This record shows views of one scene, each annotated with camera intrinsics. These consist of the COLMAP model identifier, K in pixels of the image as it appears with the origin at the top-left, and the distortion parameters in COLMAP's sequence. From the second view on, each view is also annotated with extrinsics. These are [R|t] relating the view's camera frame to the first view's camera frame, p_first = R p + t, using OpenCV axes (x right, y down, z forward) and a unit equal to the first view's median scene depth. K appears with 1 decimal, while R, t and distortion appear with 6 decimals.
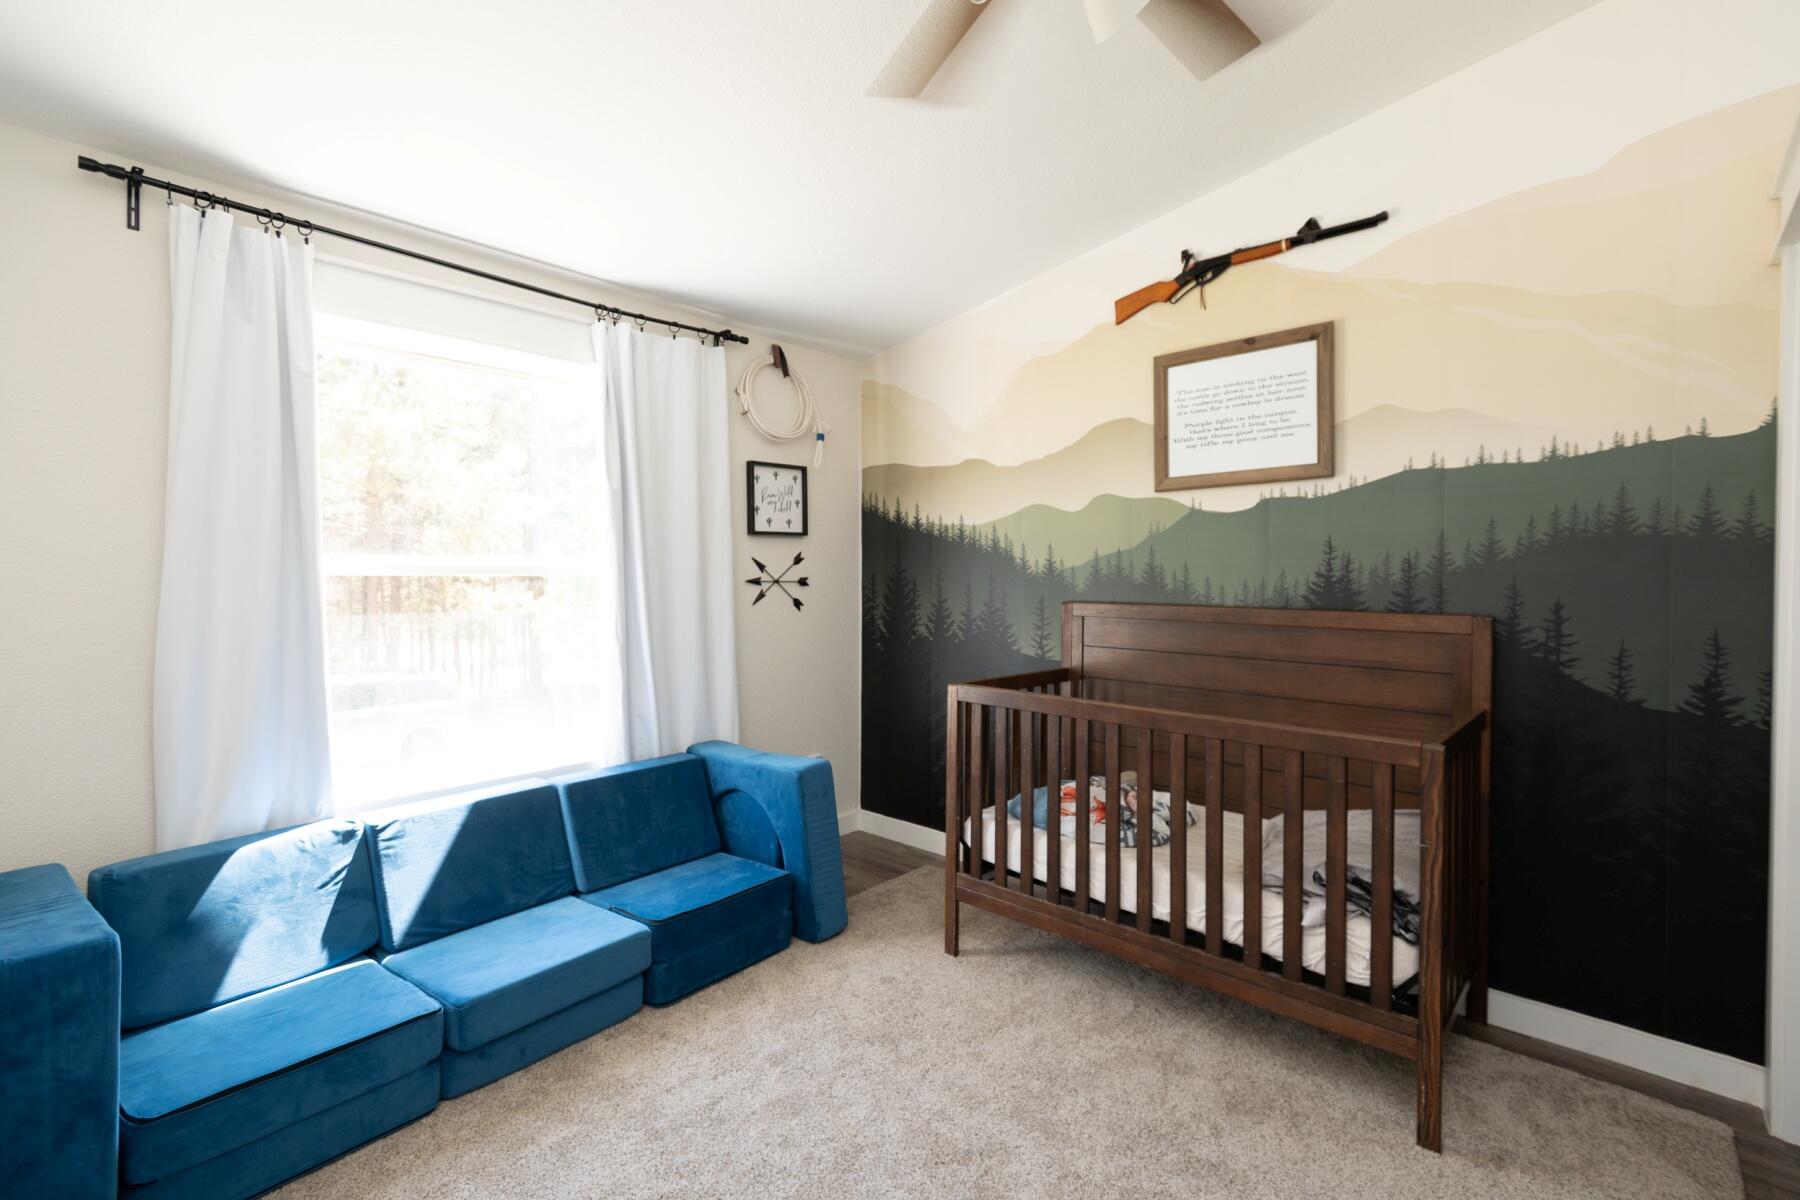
lens RADIAL K [[780.8, 0, 899.2], [0, 780.8, 573.6], [0, 0, 1]] dist [-0.001228, -0.000049]
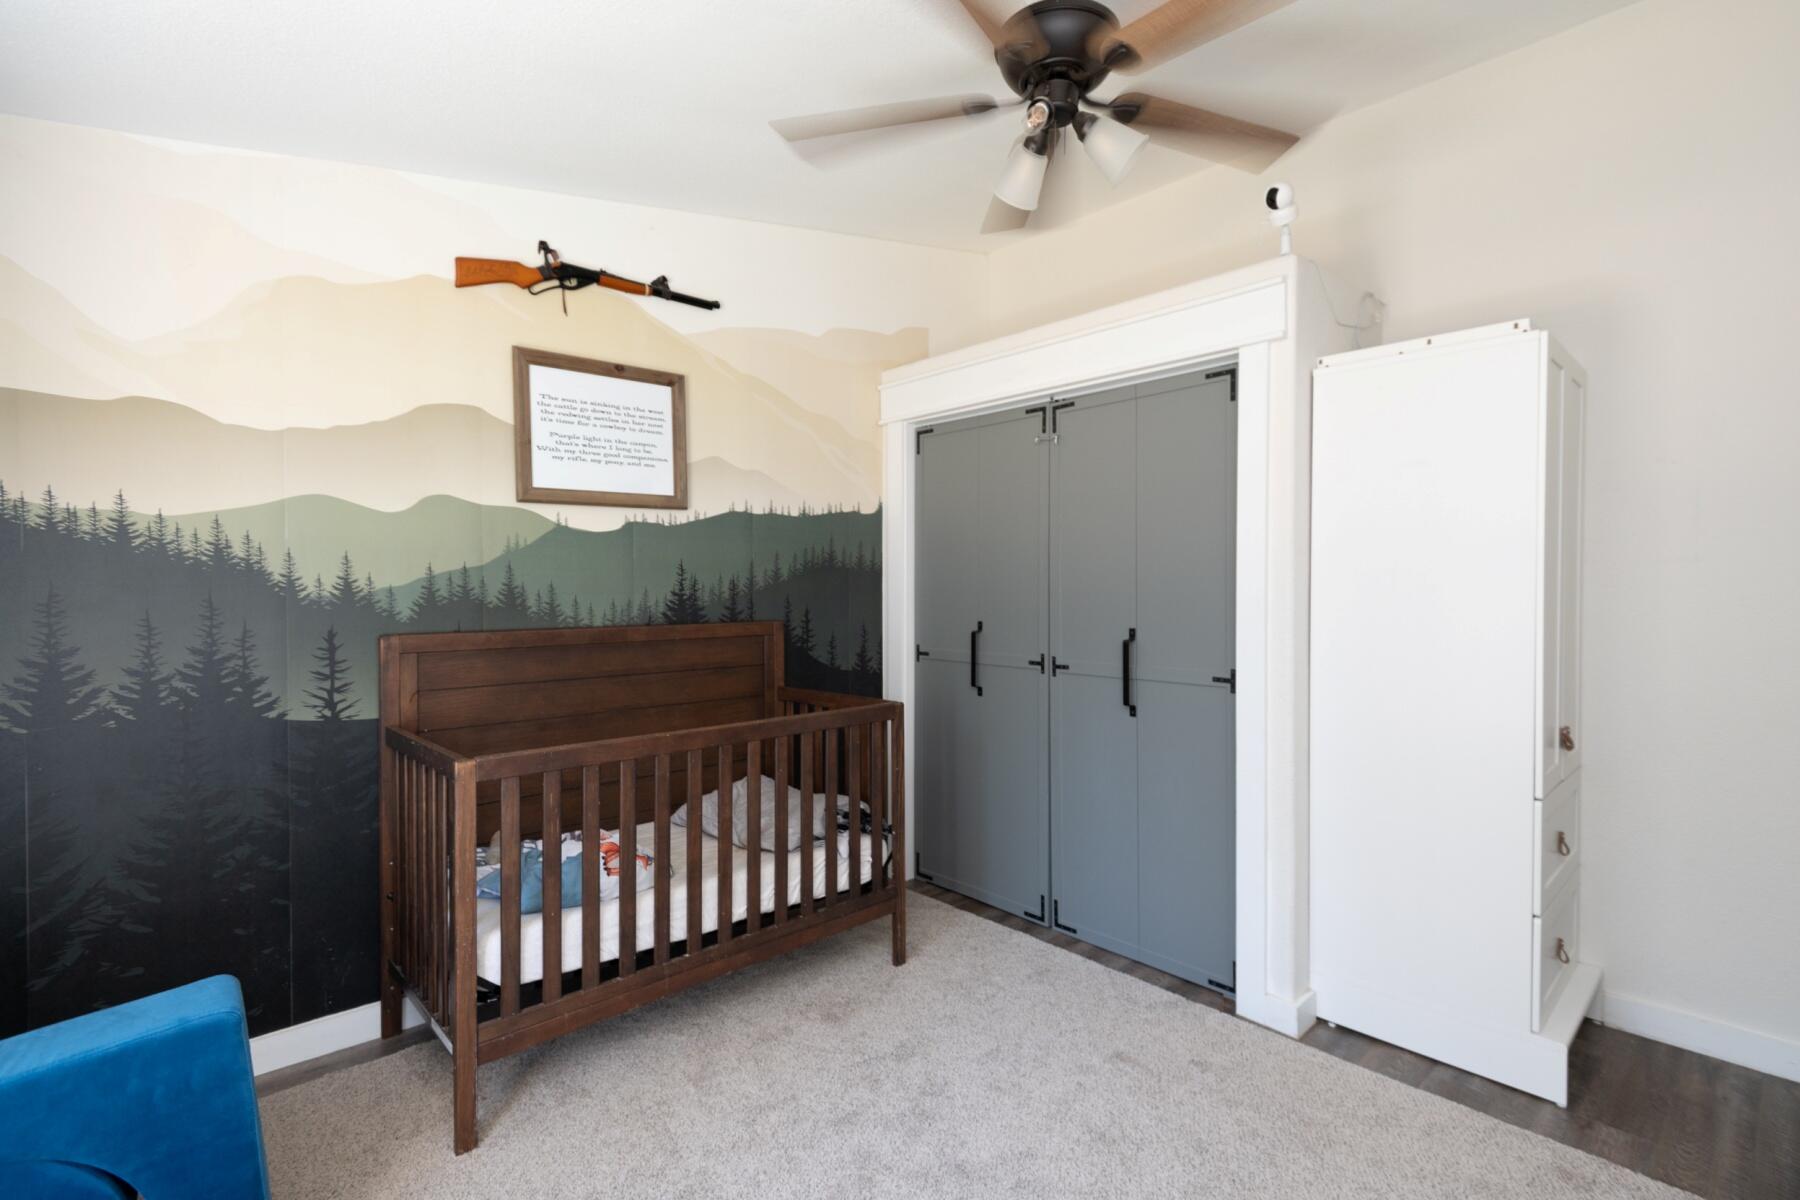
lens RADIAL K [[823.9, 0, 886.8], [0, 823.9, 588.4], [0, 0, 1]] dist [0.001394, -0.000085]
pose [[0.101969, -0.005931, 0.994770, -0.597340], [0.008497, 0.999951, 0.005090, -0.009075], [-0.994751, 0.007934, 0.102015, 0.540289]]
